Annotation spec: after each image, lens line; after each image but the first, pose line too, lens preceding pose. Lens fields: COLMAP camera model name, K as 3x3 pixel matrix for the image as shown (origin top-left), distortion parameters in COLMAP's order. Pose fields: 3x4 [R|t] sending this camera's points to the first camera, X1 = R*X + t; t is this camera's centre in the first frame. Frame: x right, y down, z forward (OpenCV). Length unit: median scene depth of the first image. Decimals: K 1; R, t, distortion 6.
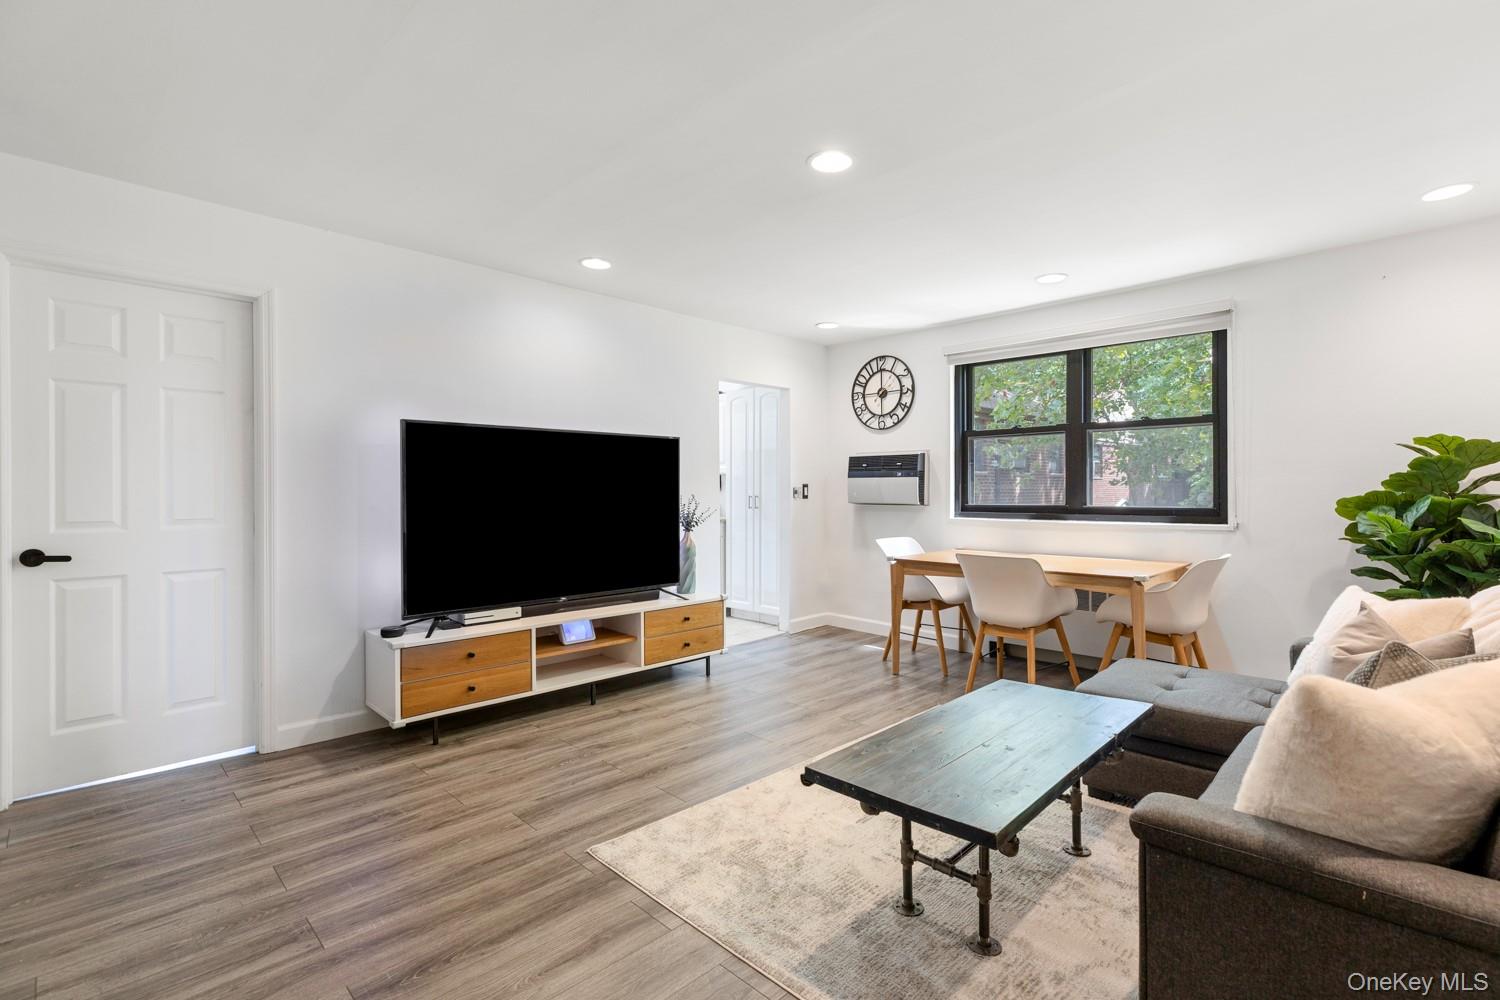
lens RADIAL K [[688.9, 0, 758.1], [0, 688.9, 497.1], [0, 0, 1]] dist [0.004932, 0.000126]
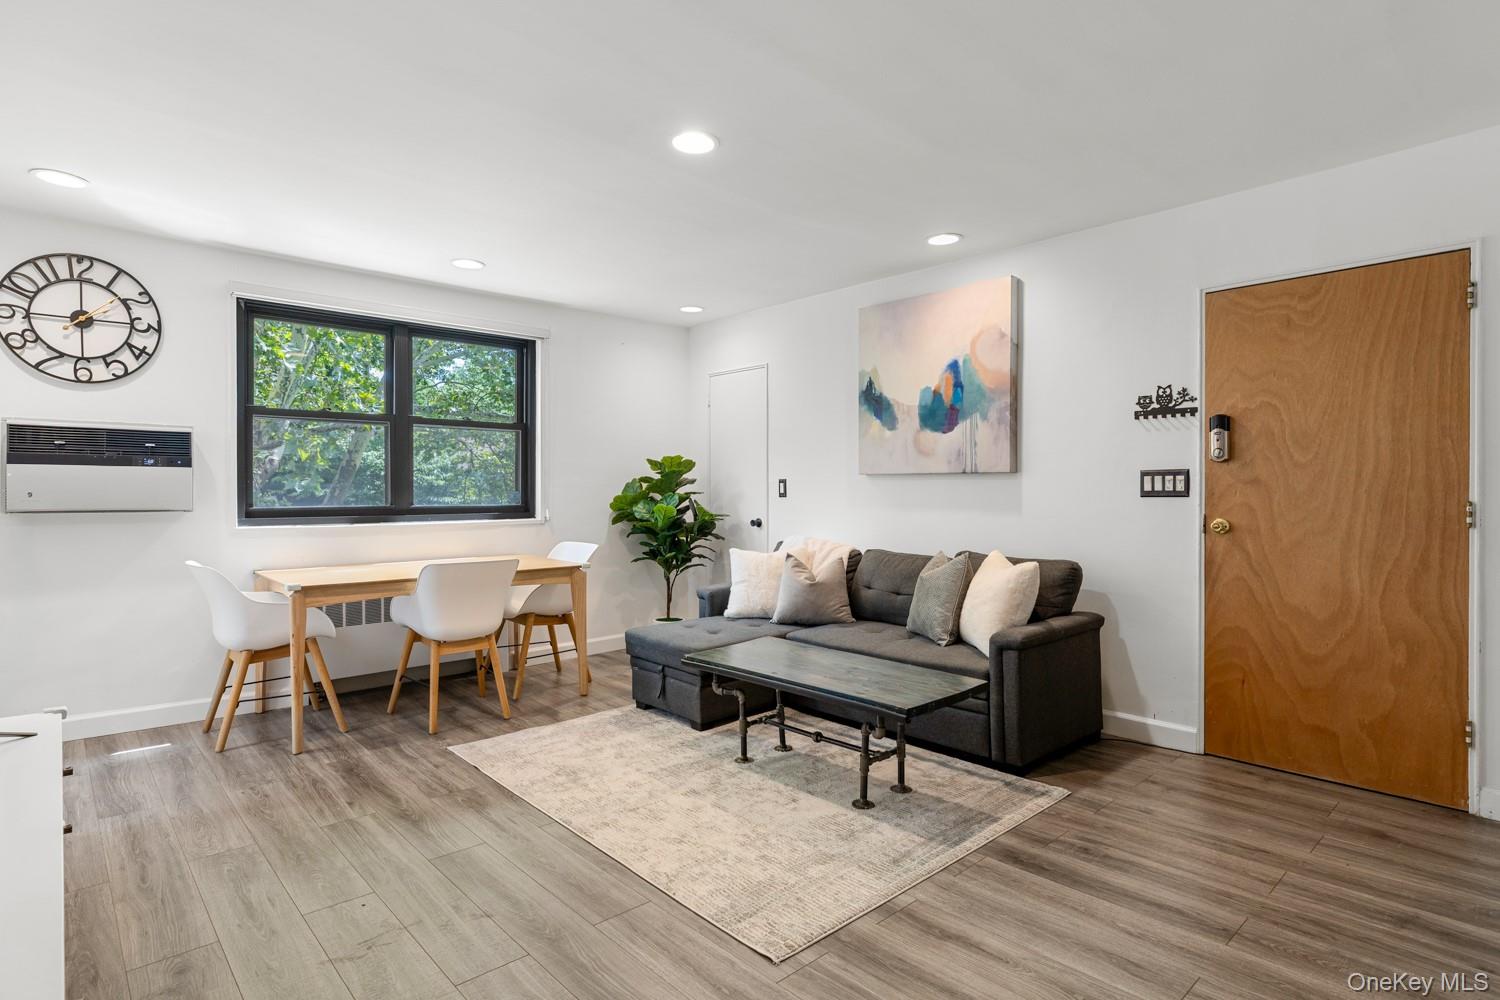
lens RADIAL K [[784.1, 0, 758.6], [0, 784.1, 496.8], [0, 0, 1]] dist [-0.003991, 0.000639]
pose [[0.036547, -0.006161, 0.999313, -0.554942], [0.007051, 0.999958, 0.005907, -0.002054], [-0.999307, 0.006830, 0.036589, 0.494681]]
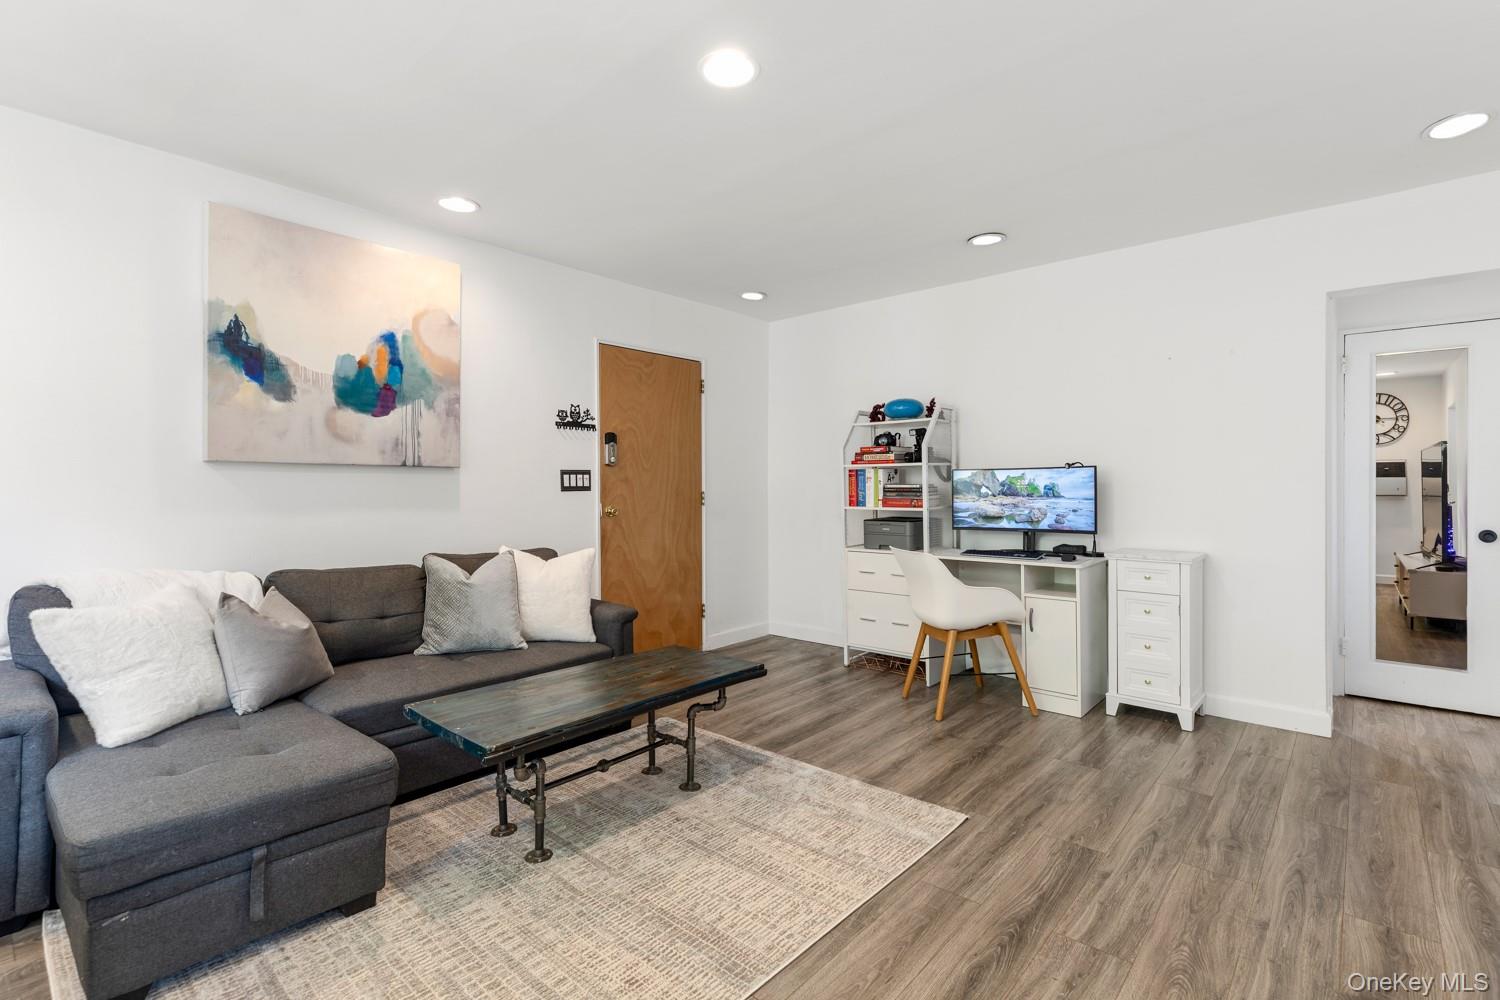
lens RADIAL K [[688.9, 0, 759.6], [0, 688.9, 490.1], [0, 0, 1]] dist [0.004932, 0.000126]
pose [[-0.997665, 0.004763, -0.068126, 0.073784], [0.004065, 0.999938, 0.010382, -0.003850], [0.068172, 0.010081, -0.997623, 1.026376]]
